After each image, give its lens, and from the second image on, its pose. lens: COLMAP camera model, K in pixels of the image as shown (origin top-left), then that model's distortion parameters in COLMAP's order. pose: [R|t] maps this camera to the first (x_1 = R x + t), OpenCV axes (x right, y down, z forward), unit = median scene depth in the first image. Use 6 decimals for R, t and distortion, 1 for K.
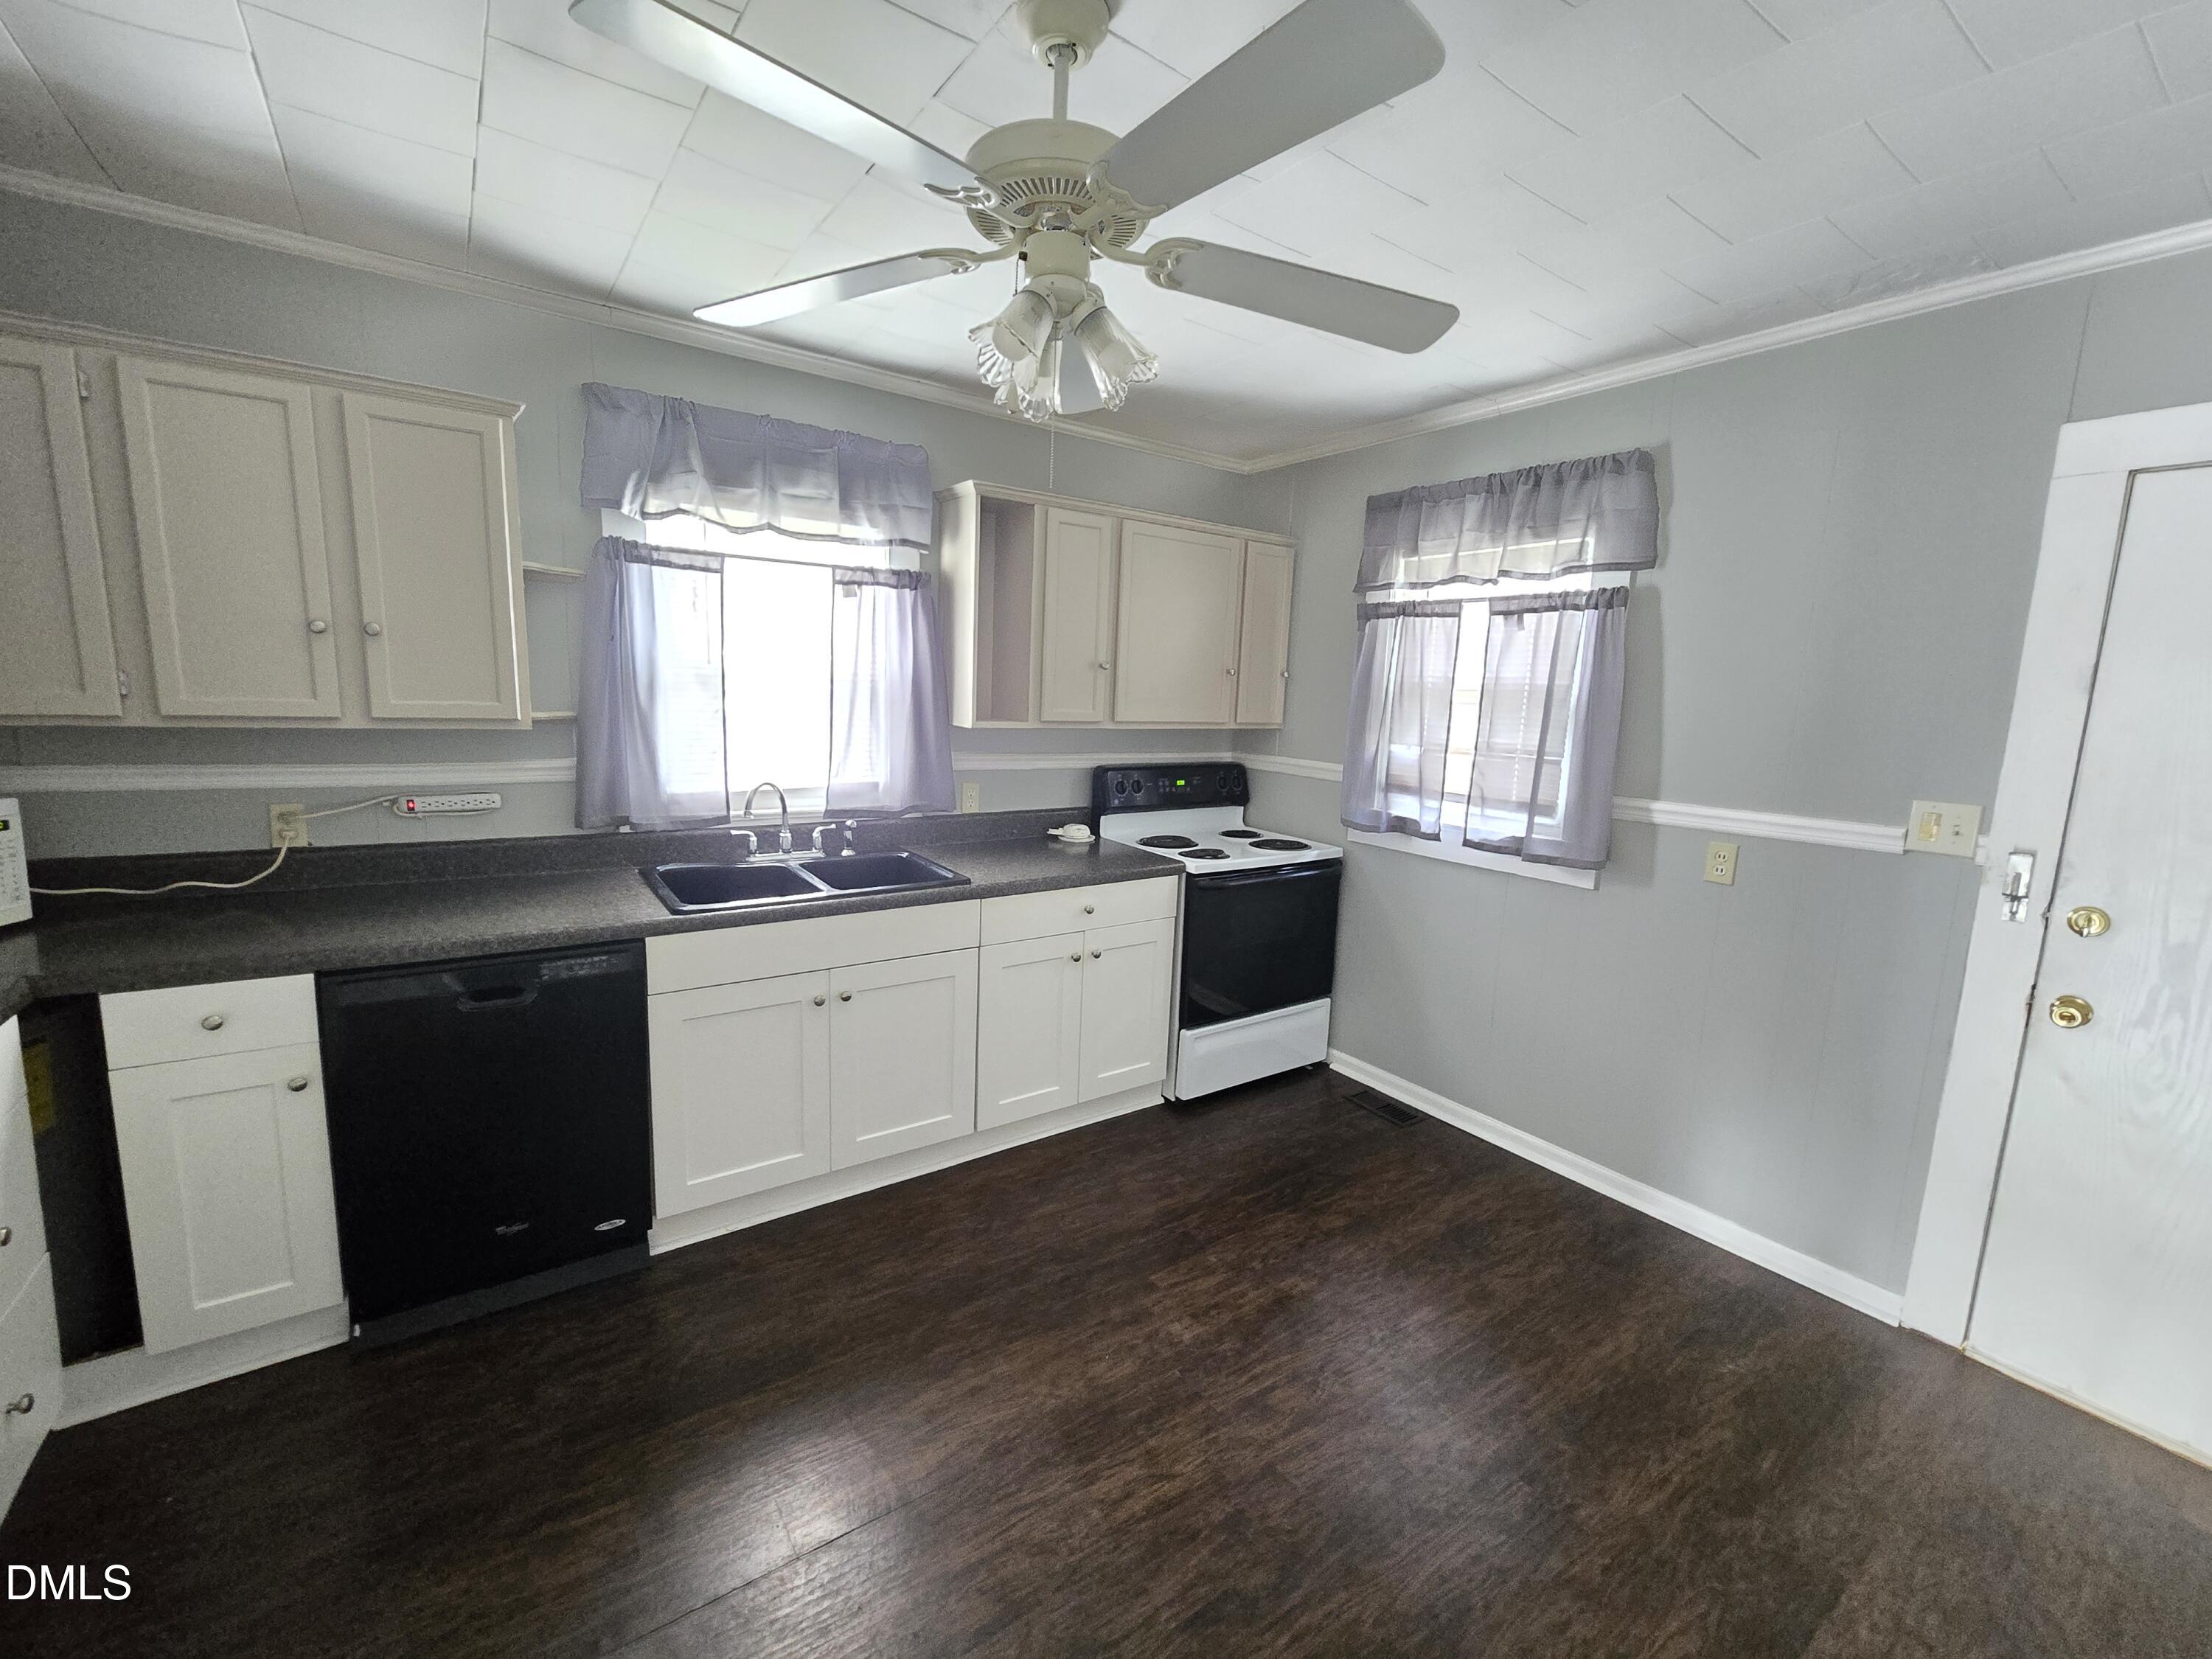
lens RADIAL K [[918.4, 0, 1108.3], [0, 918.4, 830.0], [0, 0, 1]] dist [0.004236, 0.000471]
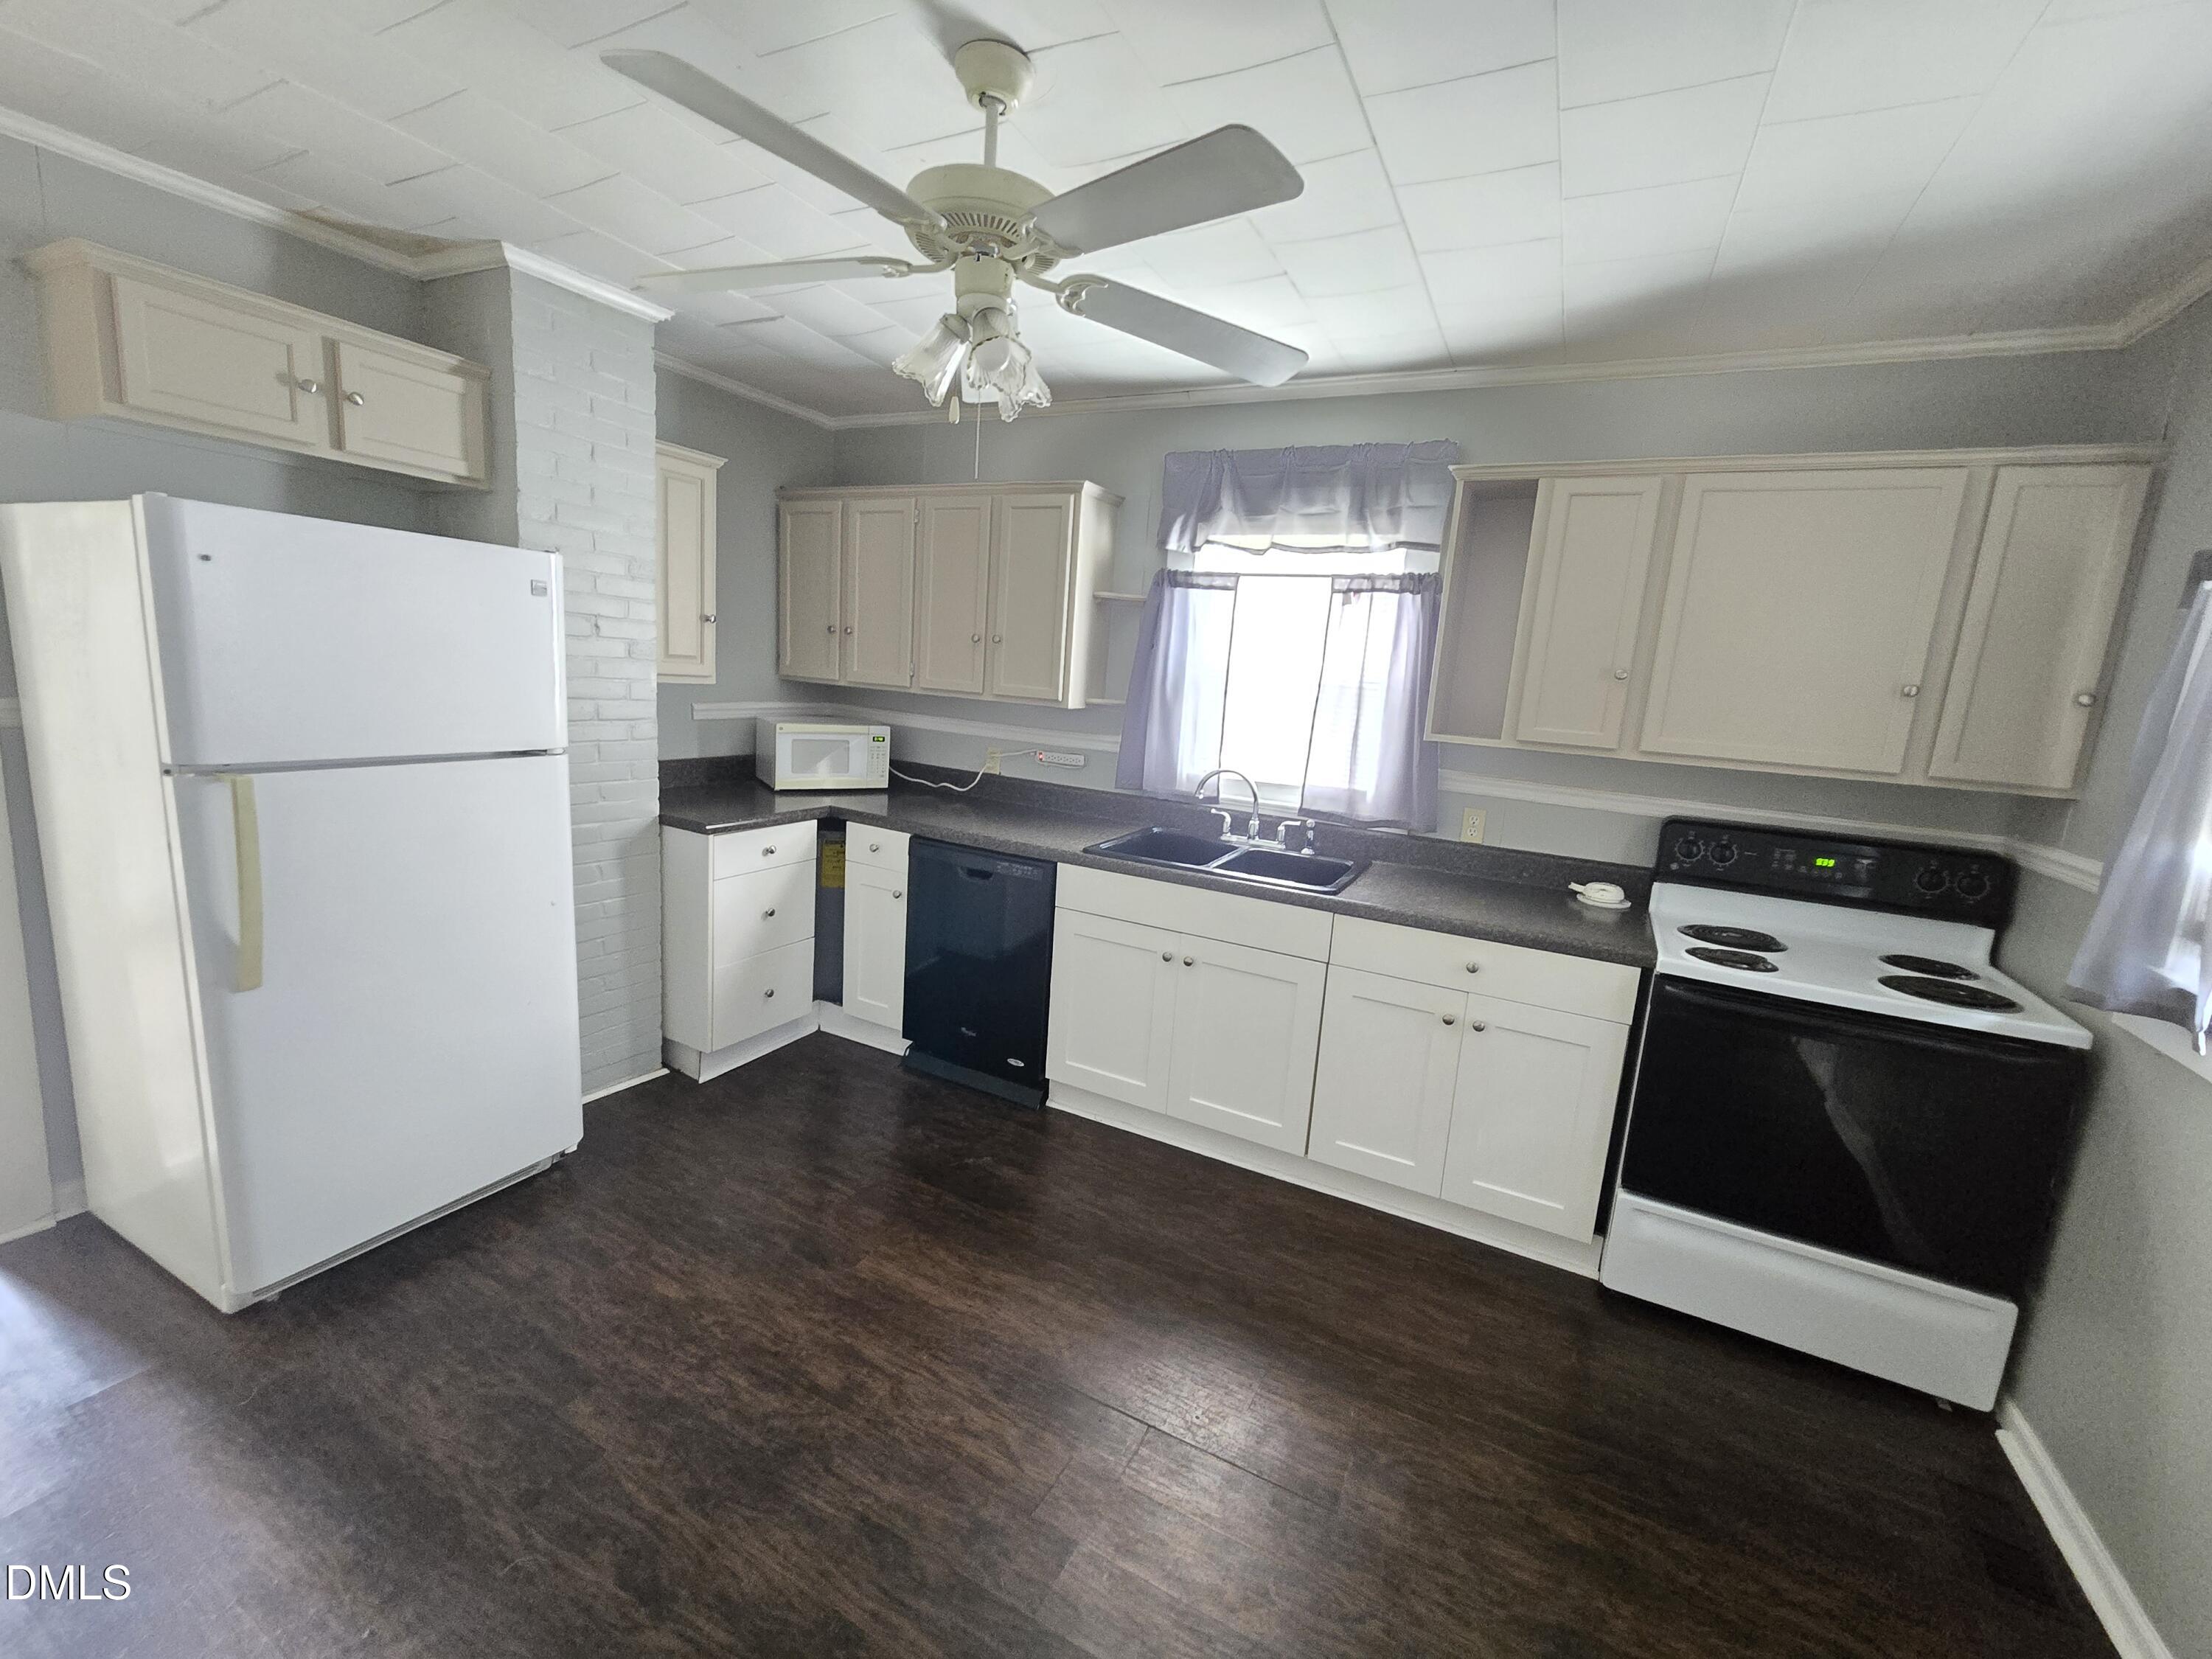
lens RADIAL K [[918.4, 0, 1111.4], [0, 918.4, 828.6], [0, 0, 1]] dist [0.004236, 0.000471]
pose [[0.462634, 0.145615, -0.874509, 0.535615], [-0.194348, 0.979083, 0.060213, -0.020744], [0.864985, 0.142103, 0.481257, 0.322362]]
